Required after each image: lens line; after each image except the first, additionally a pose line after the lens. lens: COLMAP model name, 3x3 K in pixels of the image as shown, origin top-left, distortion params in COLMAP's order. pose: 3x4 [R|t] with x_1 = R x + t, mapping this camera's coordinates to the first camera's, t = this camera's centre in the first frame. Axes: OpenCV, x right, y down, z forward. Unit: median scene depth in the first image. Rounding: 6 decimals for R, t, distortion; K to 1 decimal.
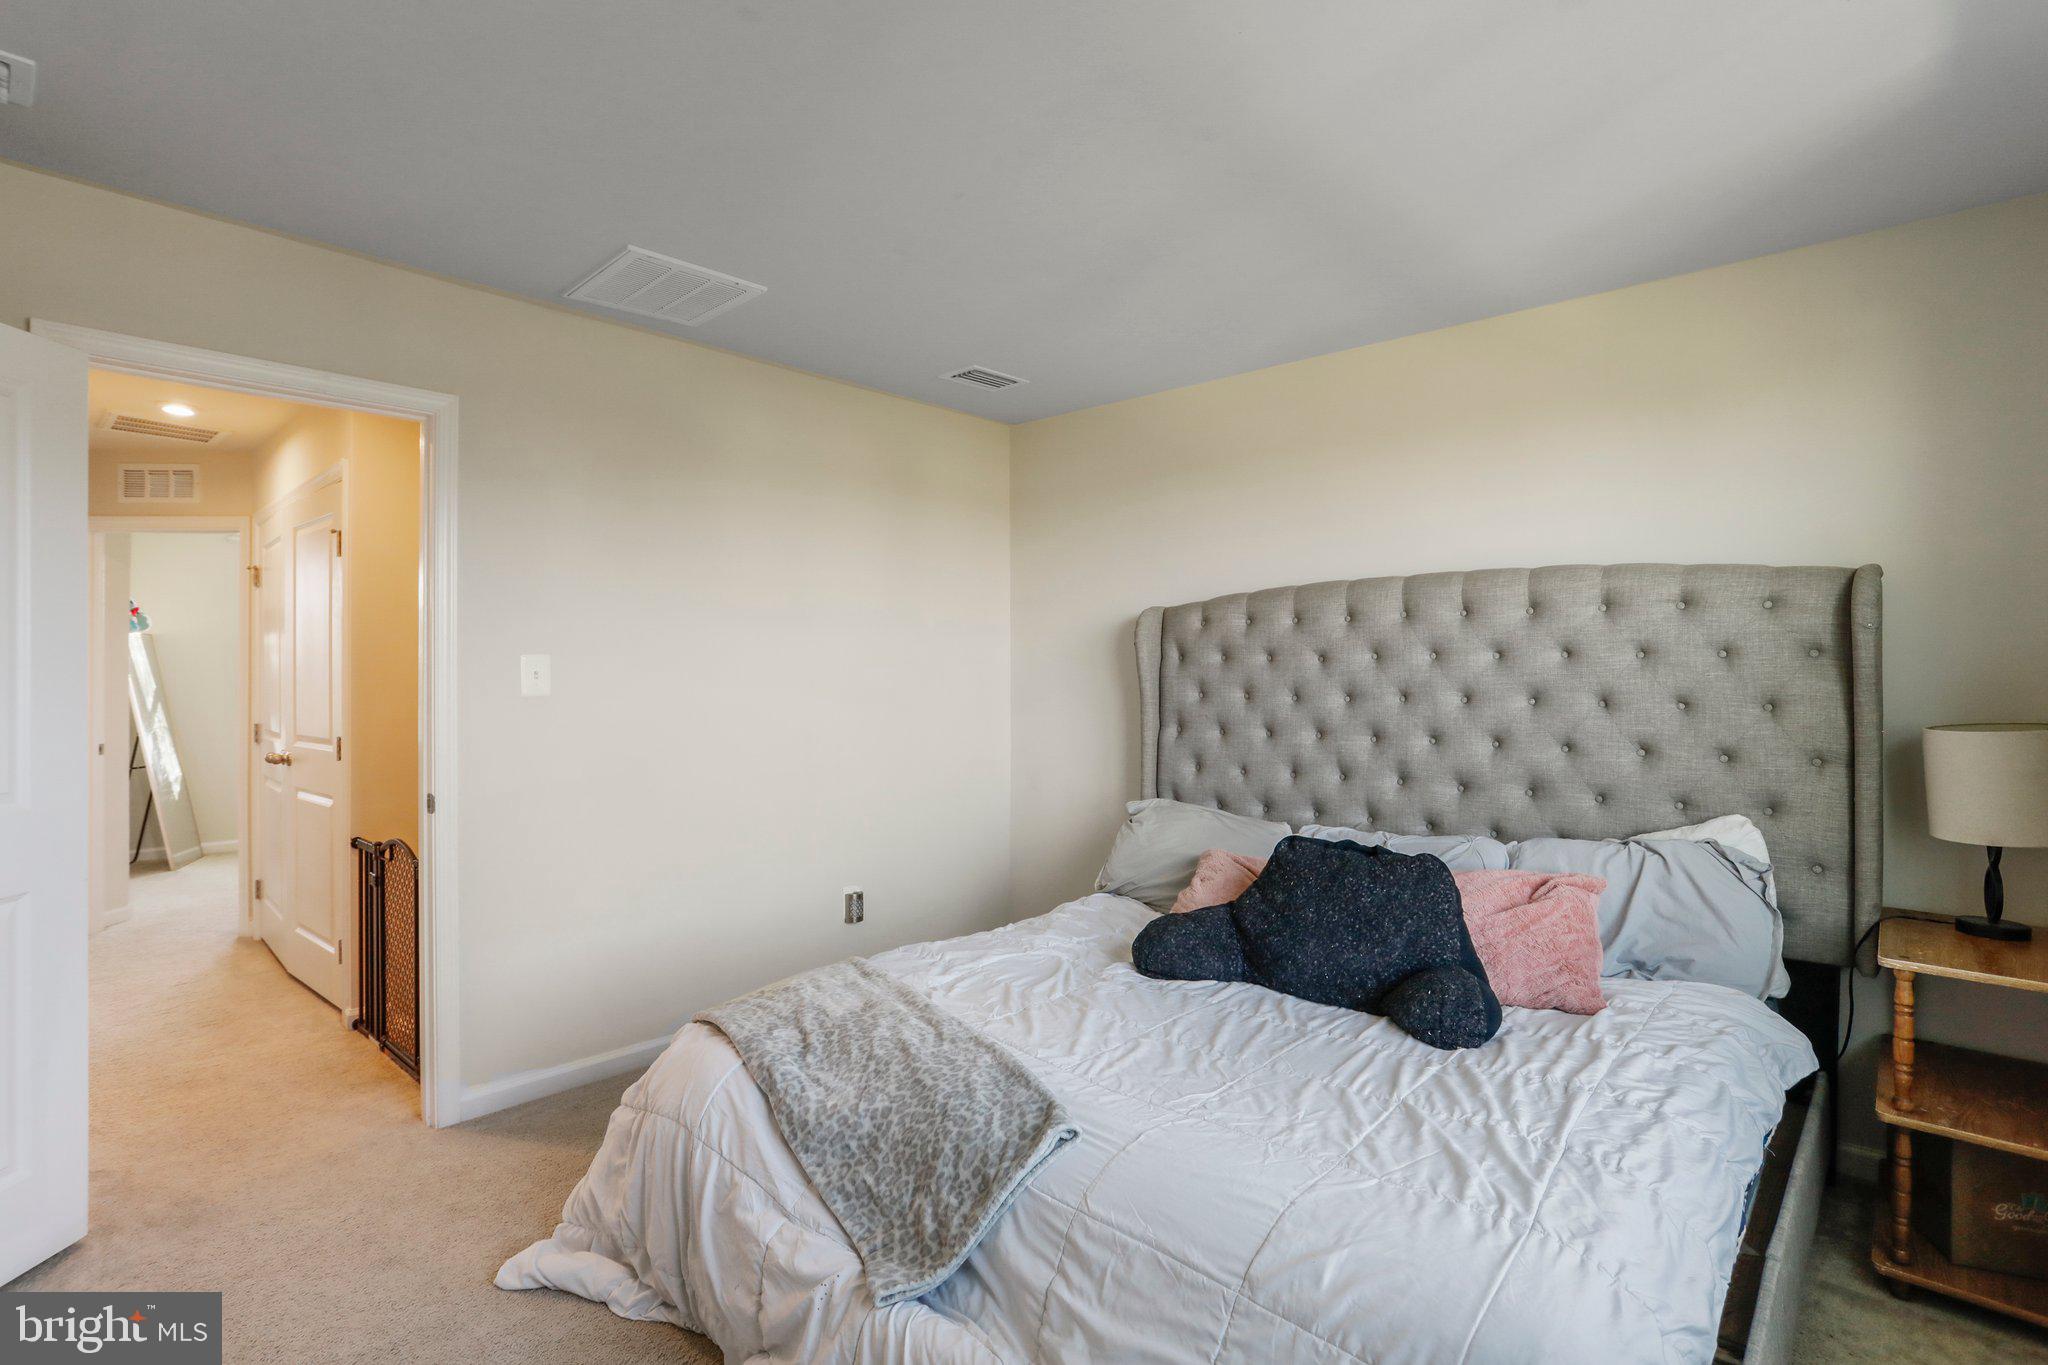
lens RADIAL K [[993.0, 0, 1034.3], [0, 993.0, 687.9], [0, 0, 1]] dist [-0.019406, 0.007536]
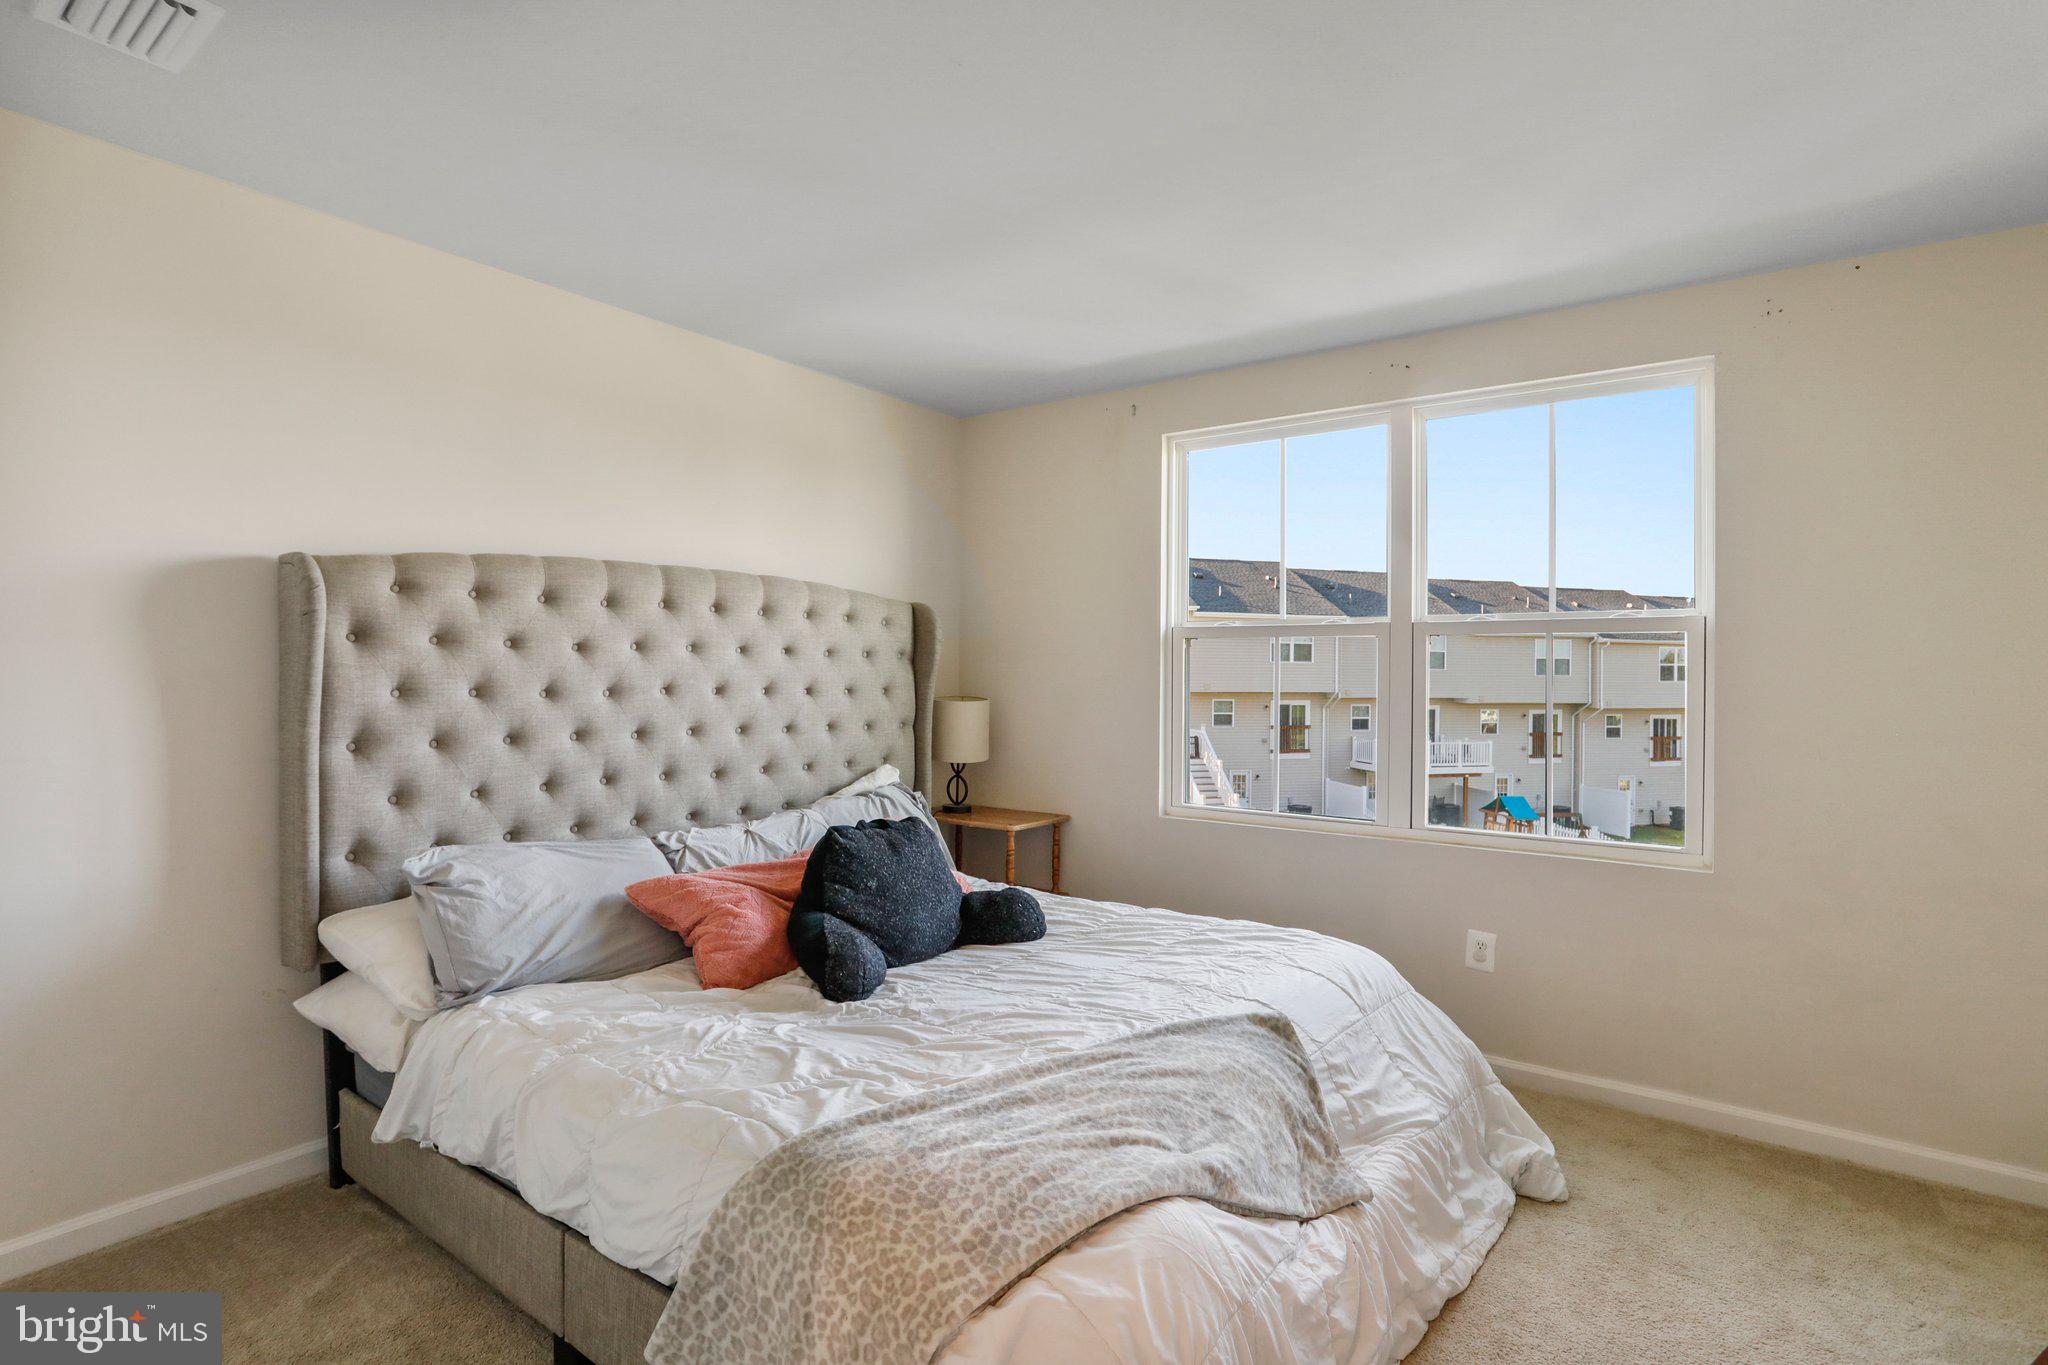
lens RADIAL K [[993.0, 0, 1018.1], [0, 993.0, 689.7], [0, 0, 1]] dist [-0.019406, 0.007536]
pose [[-0.075919, -0.020292, 0.996908, -0.655602], [0.000463, 0.999792, 0.020386, -0.011482], [-0.997114, 0.002009, -0.075893, 0.757283]]
